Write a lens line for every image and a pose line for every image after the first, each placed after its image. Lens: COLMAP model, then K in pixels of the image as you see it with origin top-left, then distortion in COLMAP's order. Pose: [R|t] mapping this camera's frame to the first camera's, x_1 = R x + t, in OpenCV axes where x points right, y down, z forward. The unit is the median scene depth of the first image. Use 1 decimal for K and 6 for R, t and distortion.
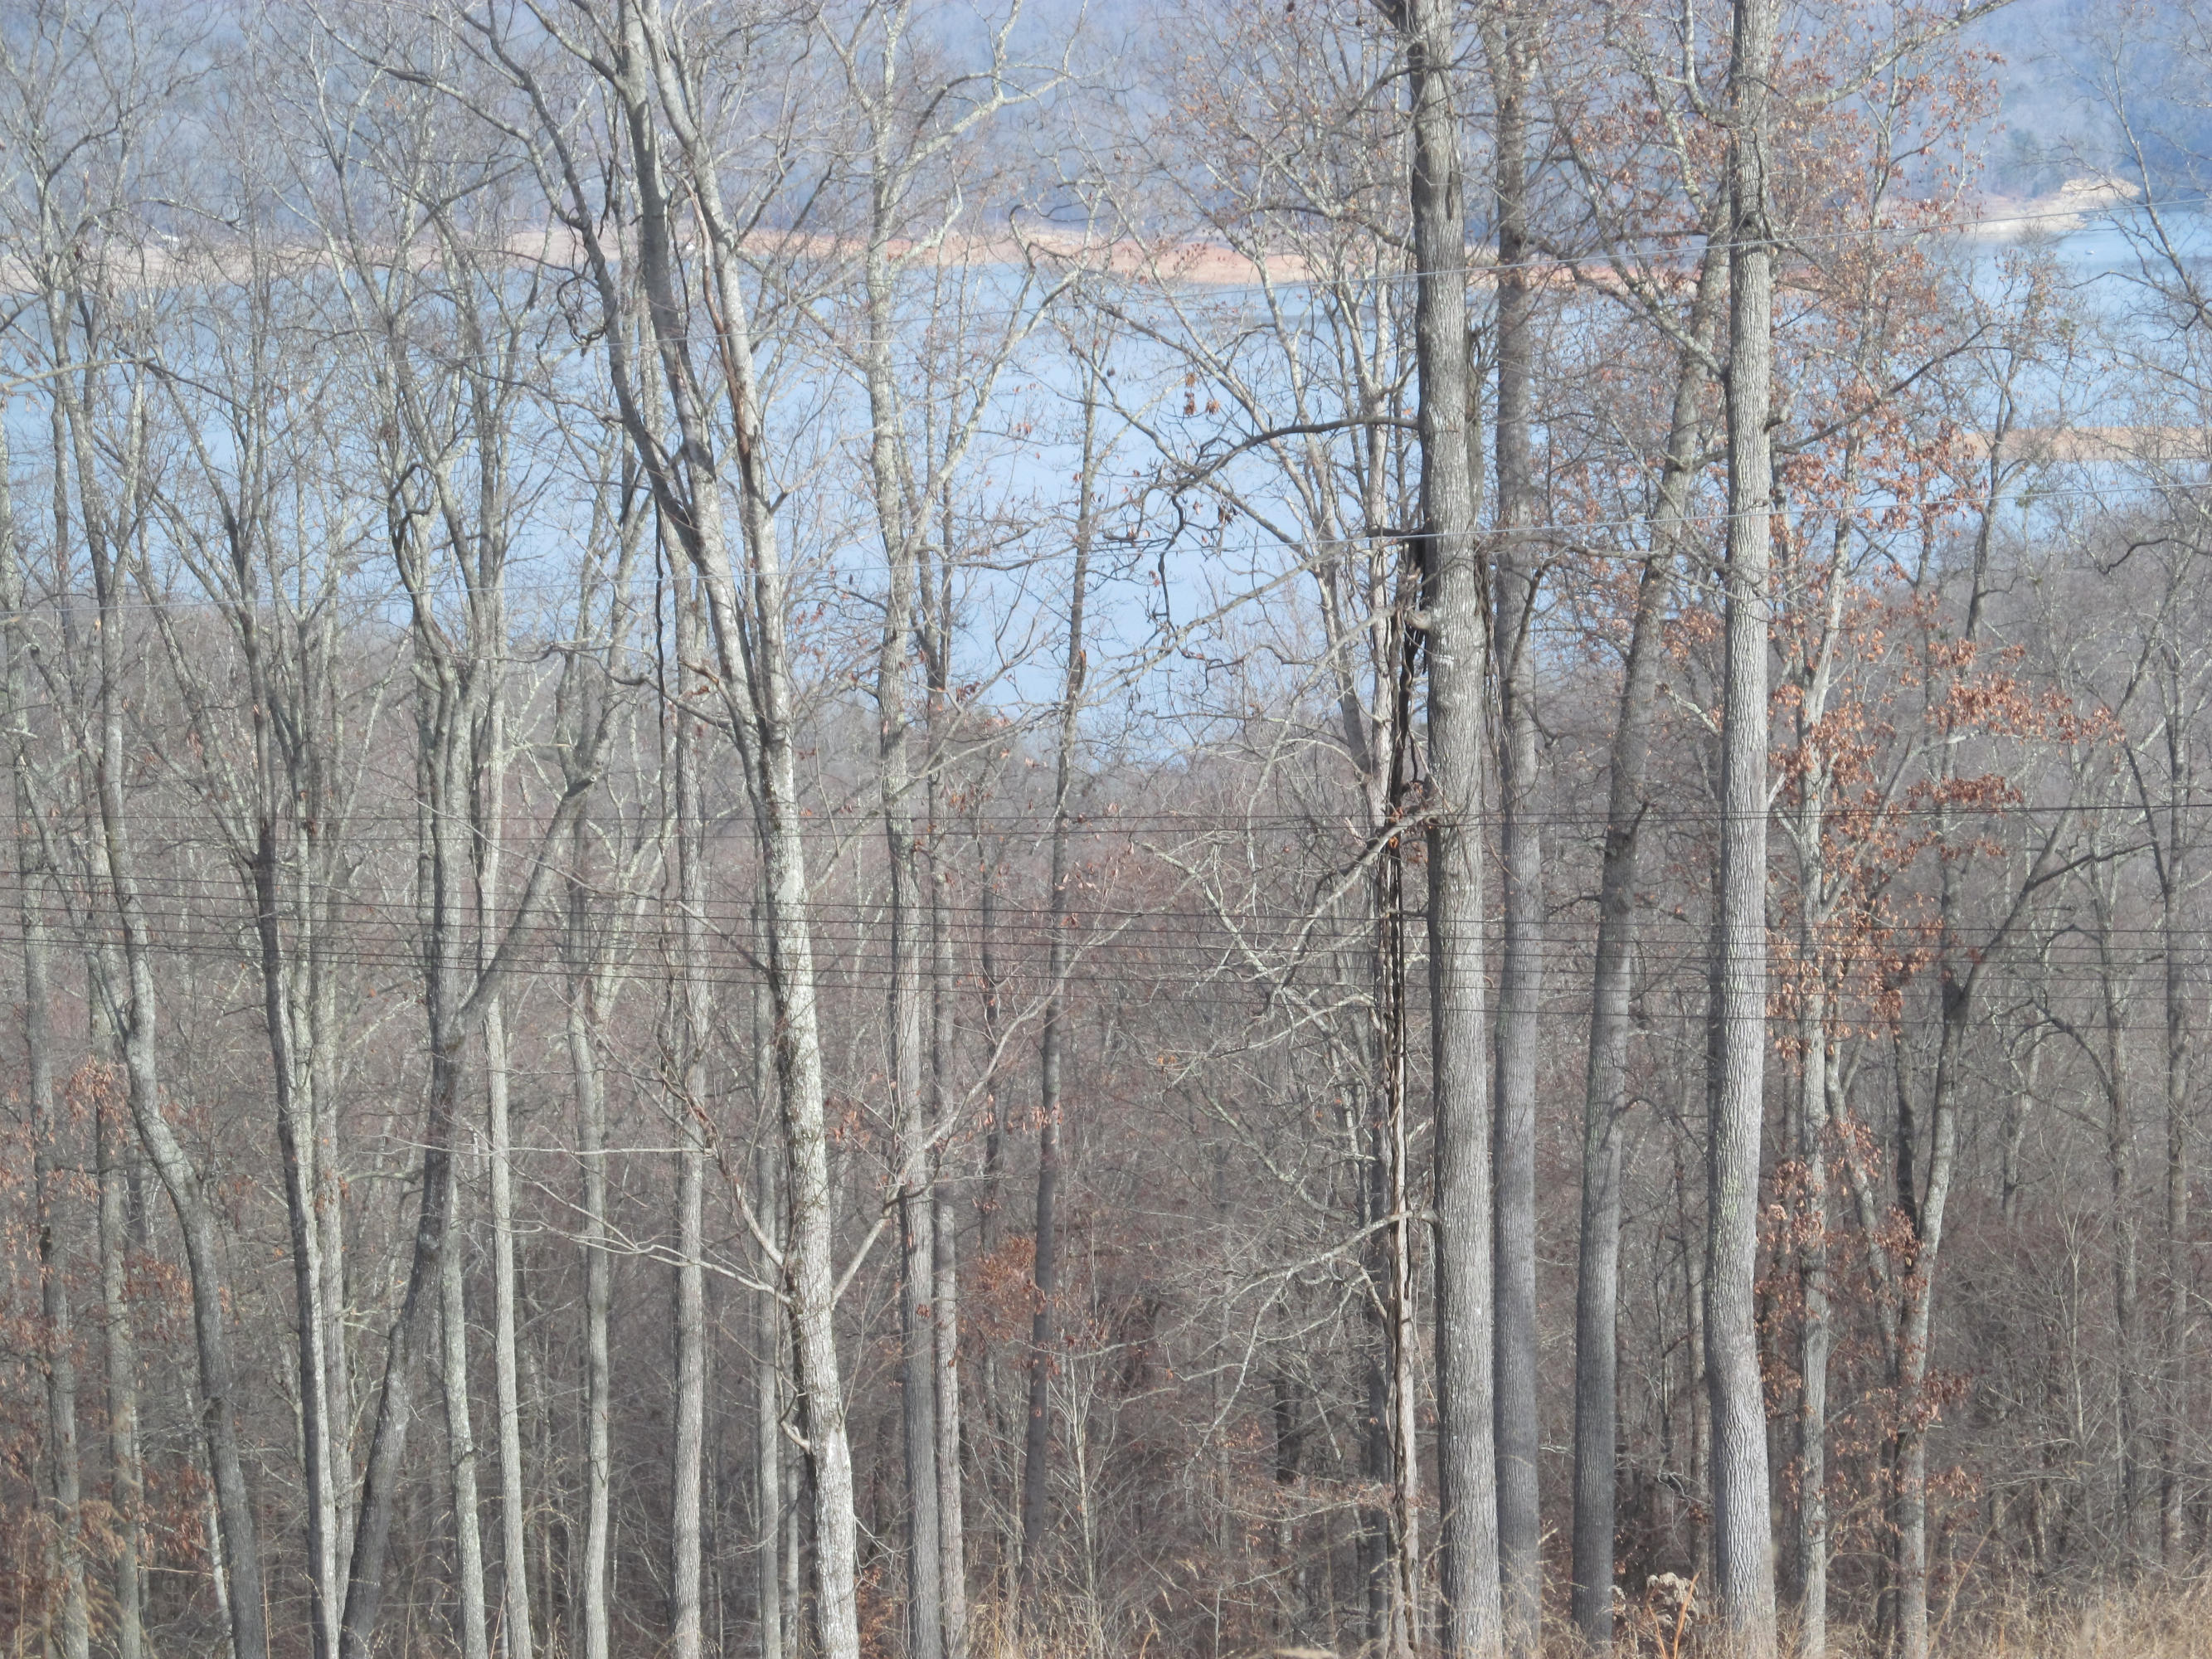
lens RADIAL K [[8279.5, 0, 1107.8], [0, 8279.5, 829.0], [0, 0, 1]] dist [-0.049379, 0.000000]
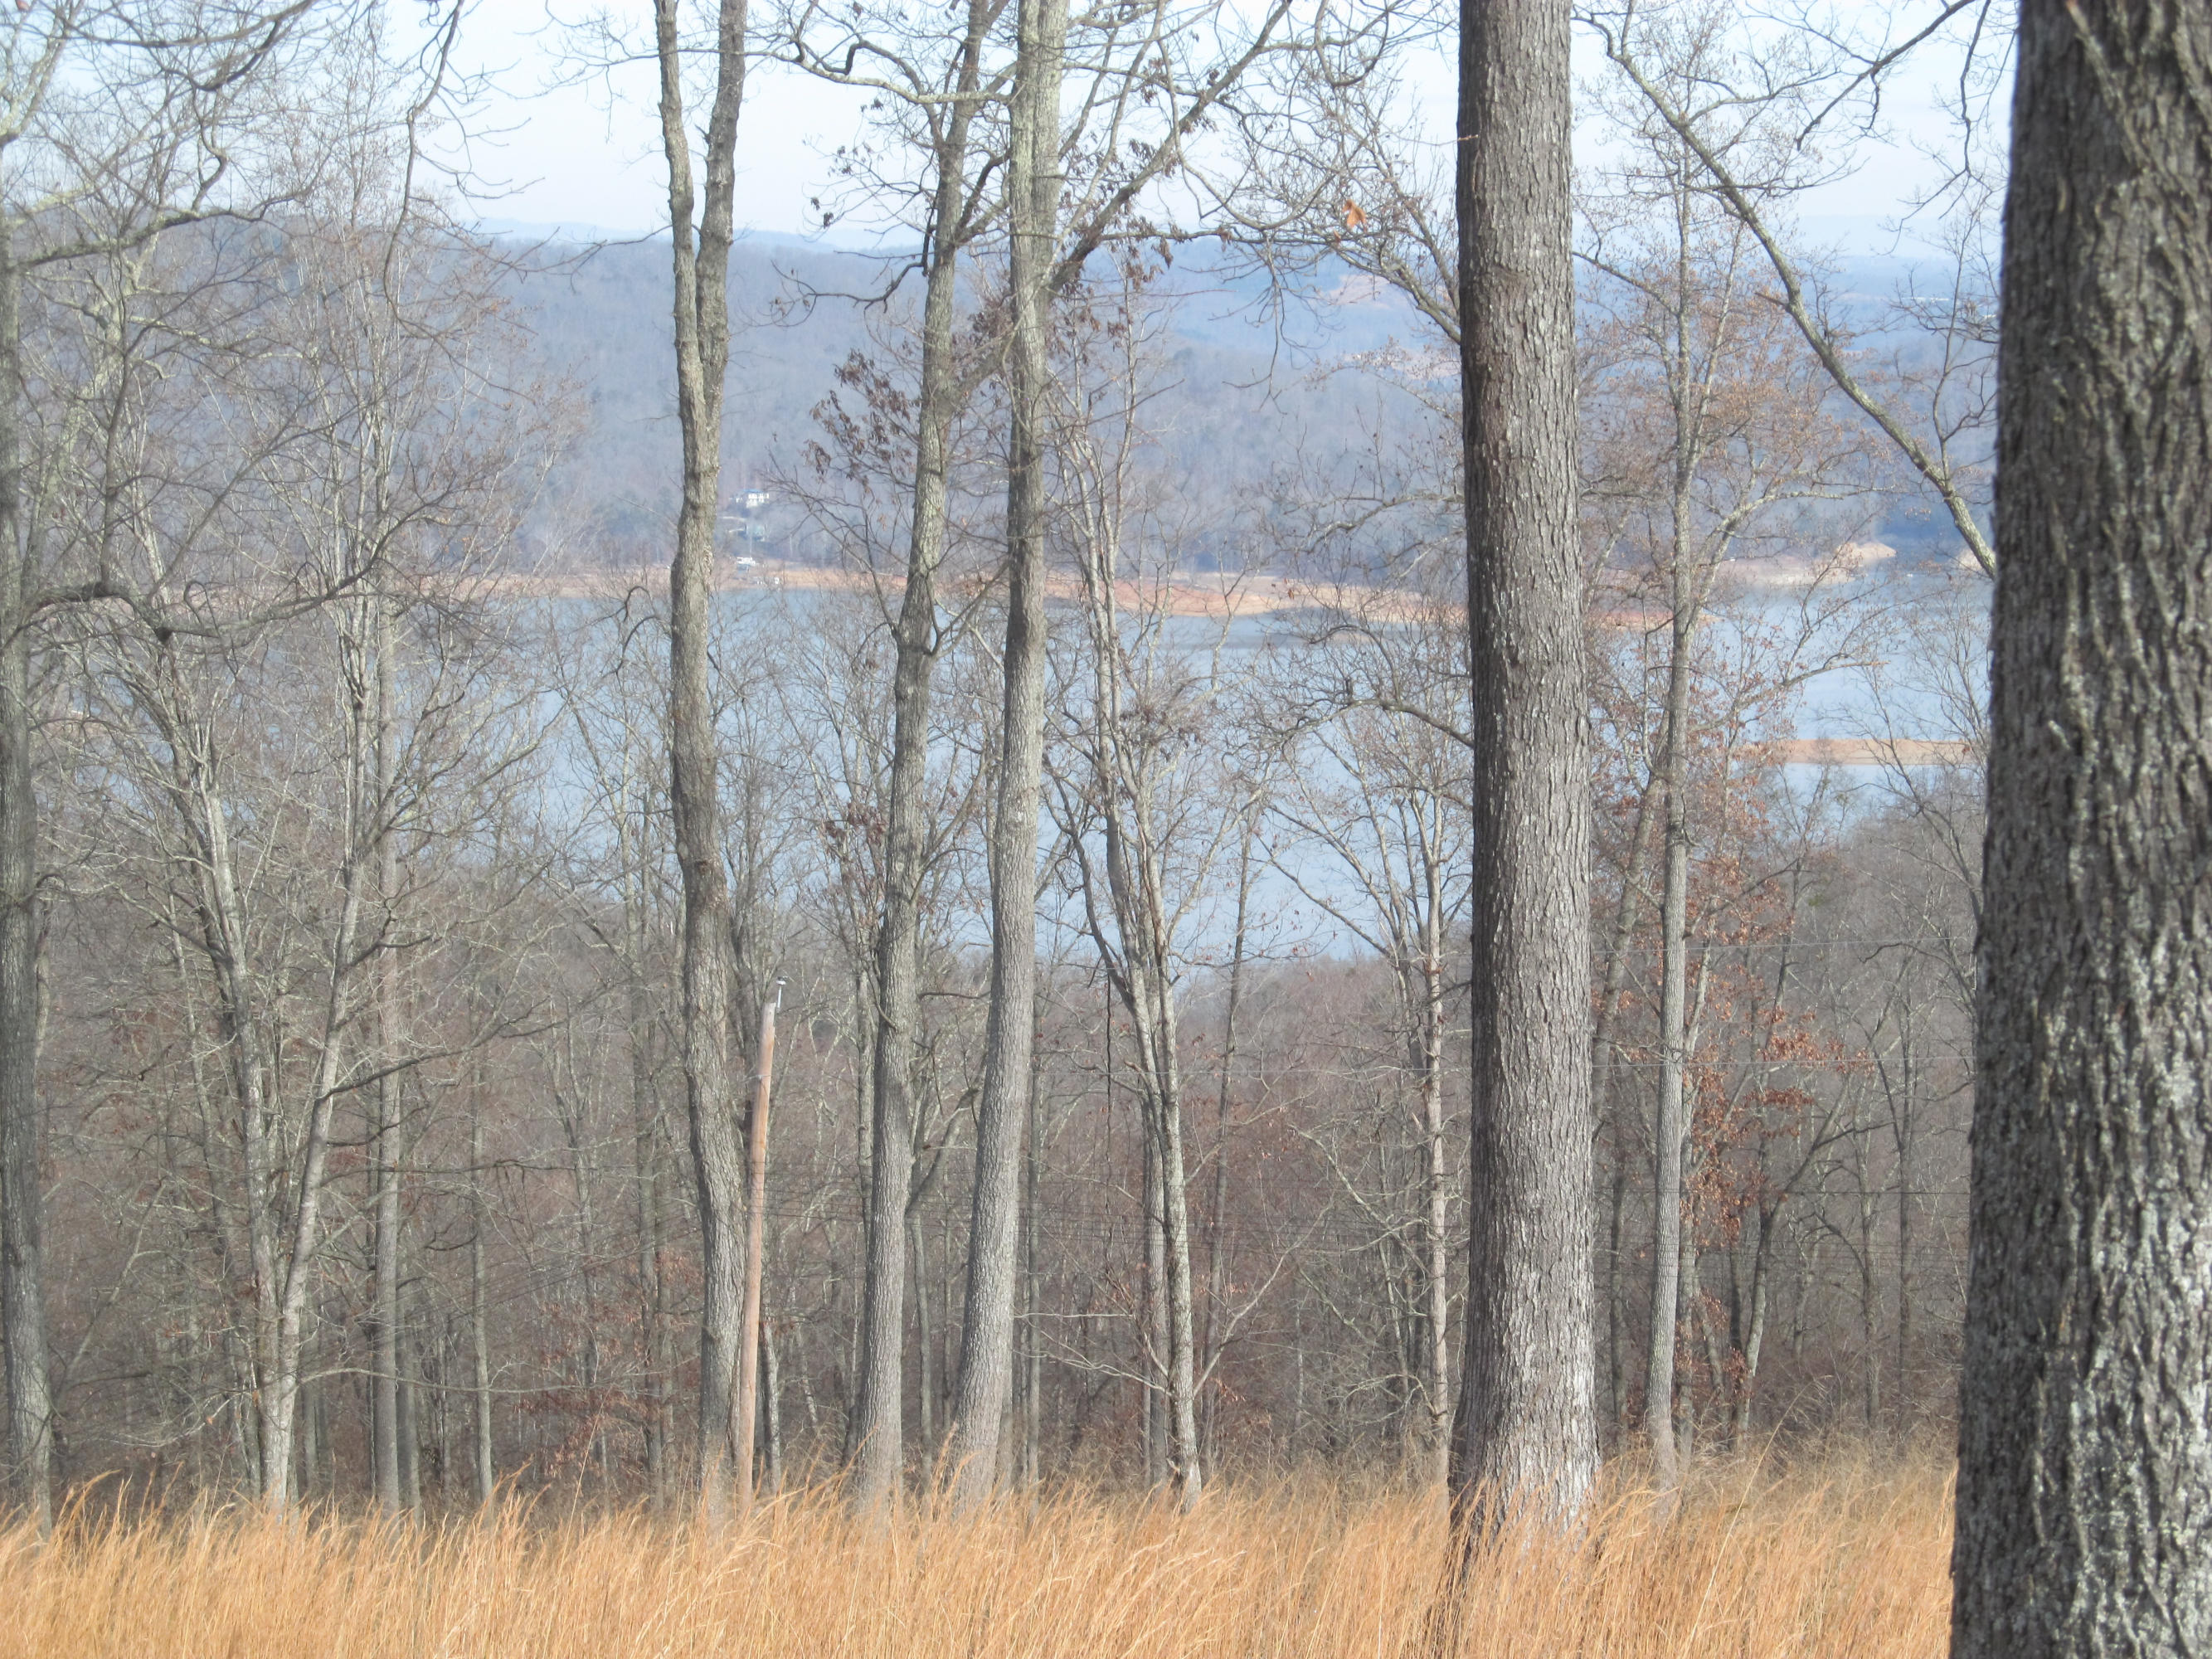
lens RADIAL K [[6676.4, 0, 1105.4], [0, 6676.4, 844.5], [0, 0, 1]] dist [-0.001888, 0.000000]
pose [[0.999879, 0.014200, 0.006420, -0.065707], [-0.014028, 0.999562, -0.026067, -0.029881], [-0.006788, 0.025974, 0.999640, -0.548197]]
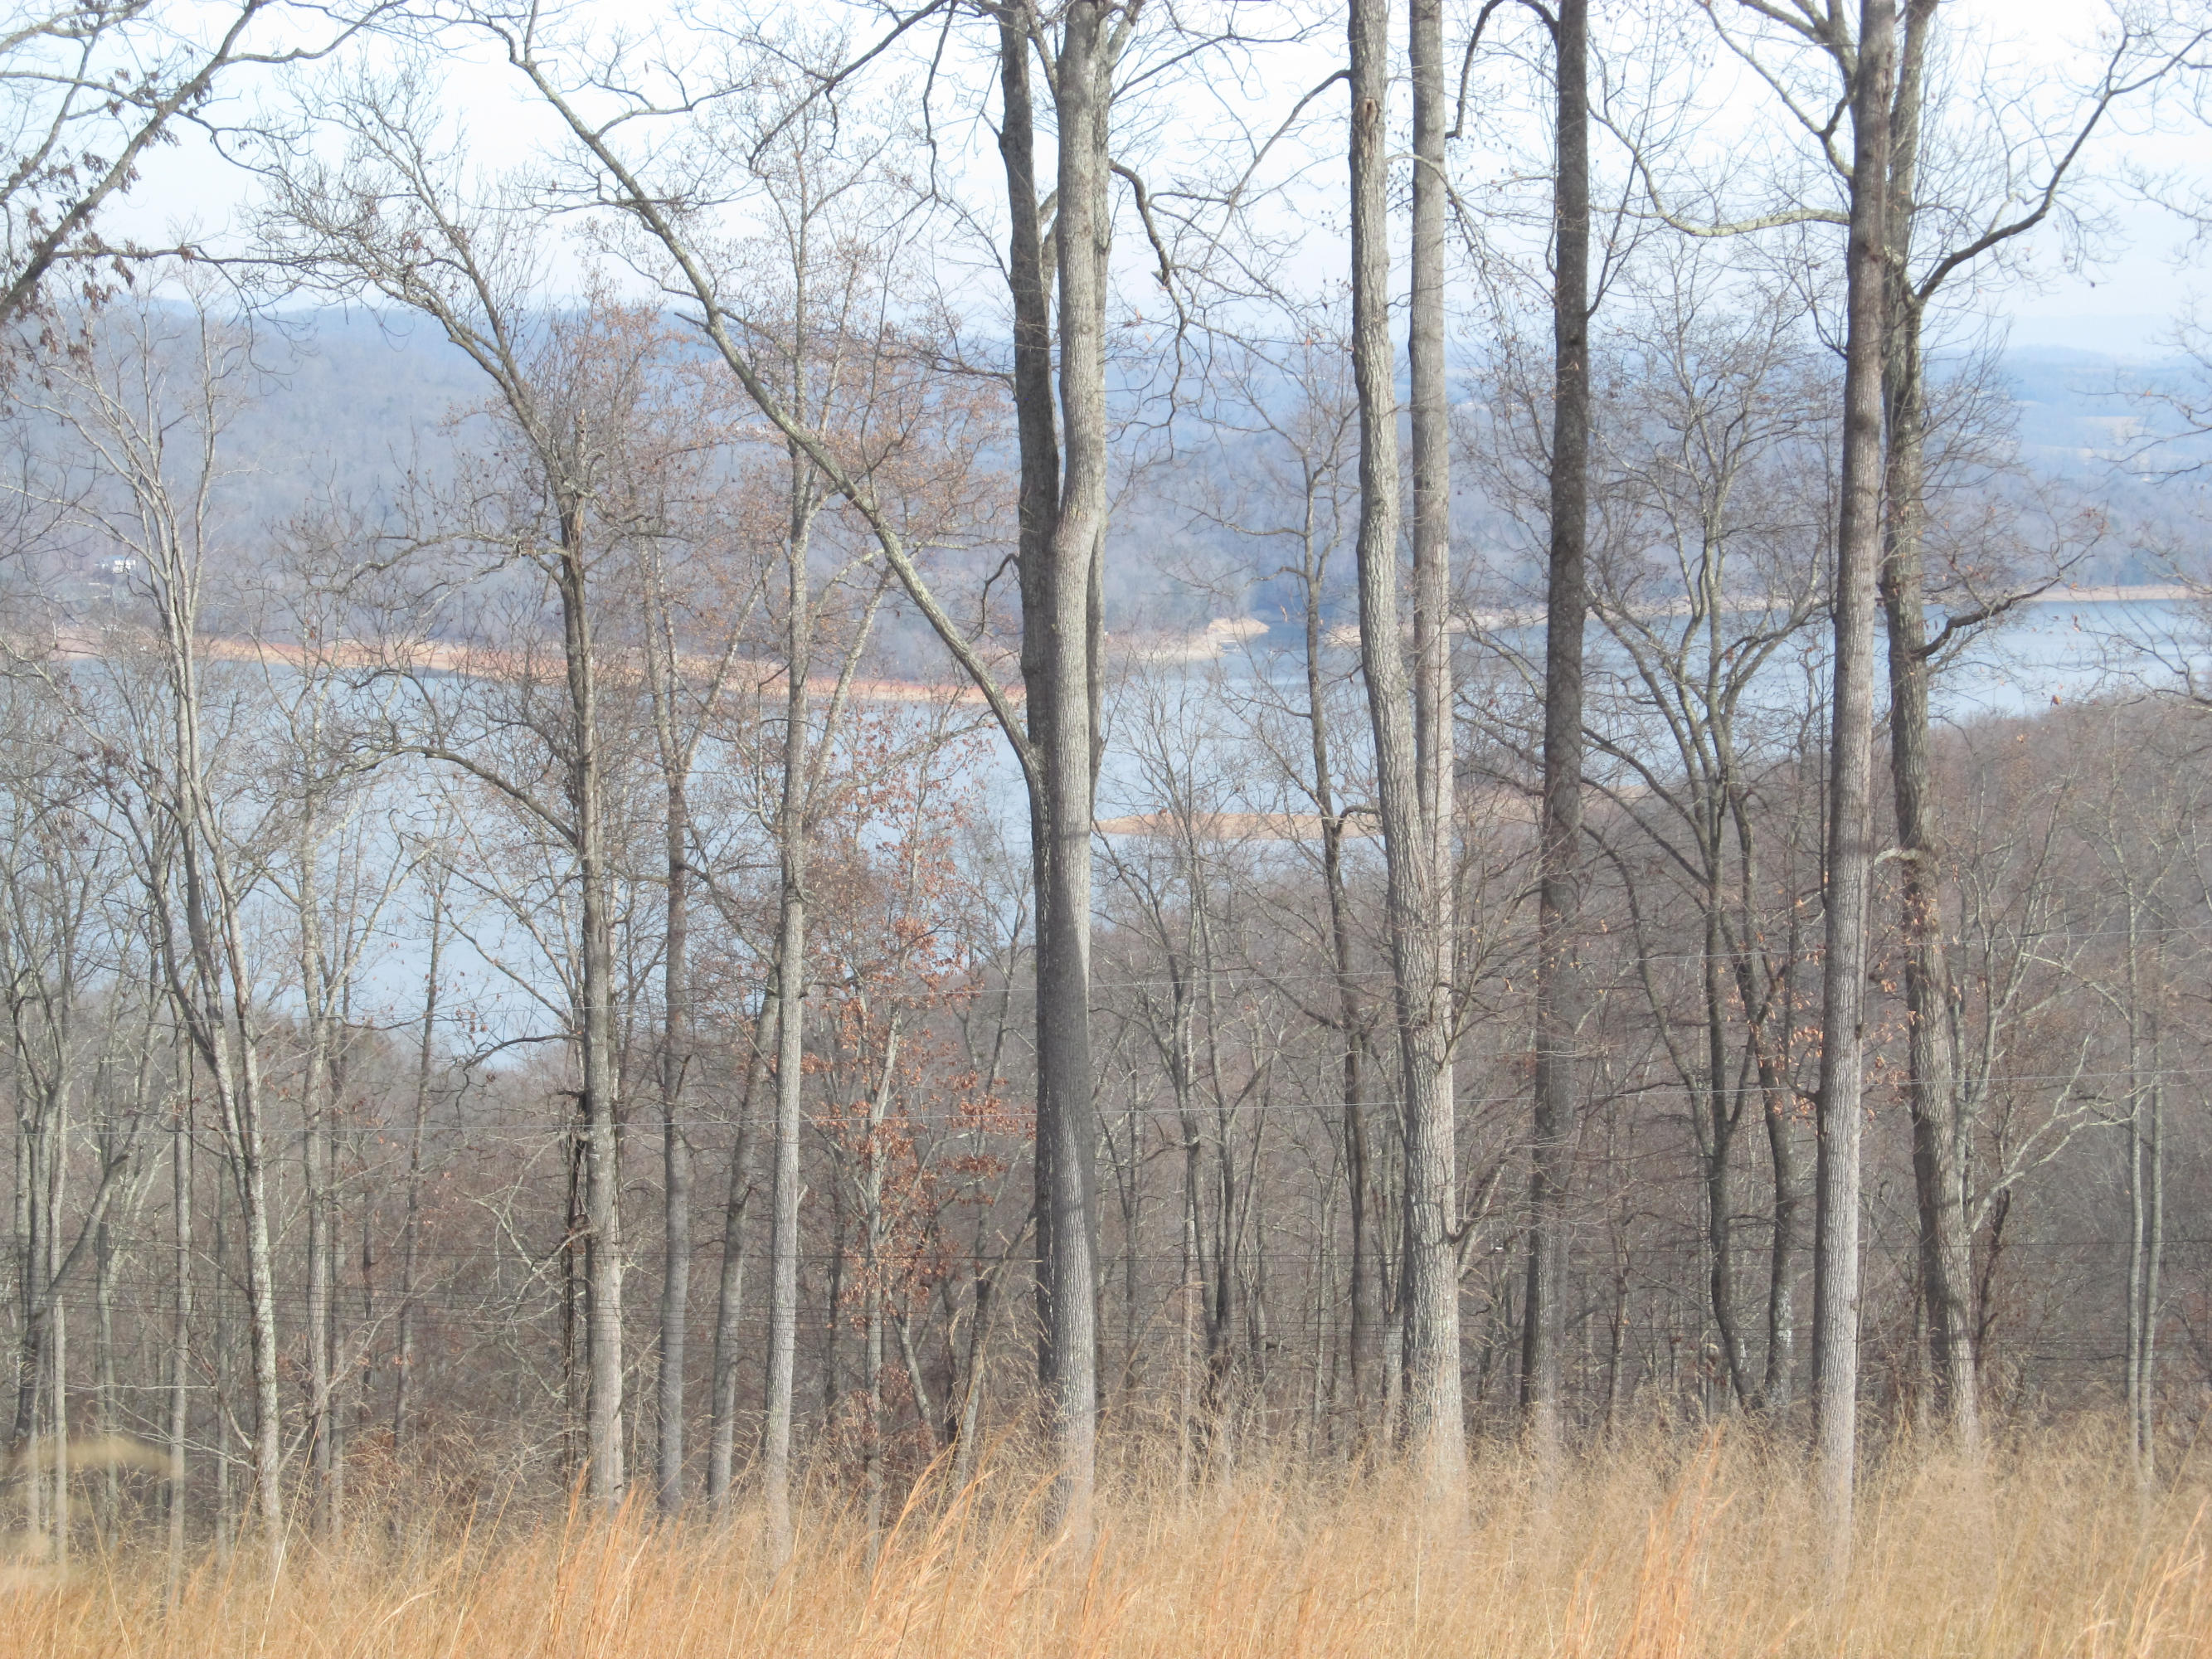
lens RADIAL K [[6676.4, 0, 1189.4], [0, 6676.4, 889.4], [0, 0, 1]] dist [-0.001888, 0.000000]
pose [[0.994060, 0.018578, 0.107239, 0.006719], [-0.015204, 0.999366, -0.032188, -0.027709], [-0.107769, 0.030367, 0.993712, -0.509627]]
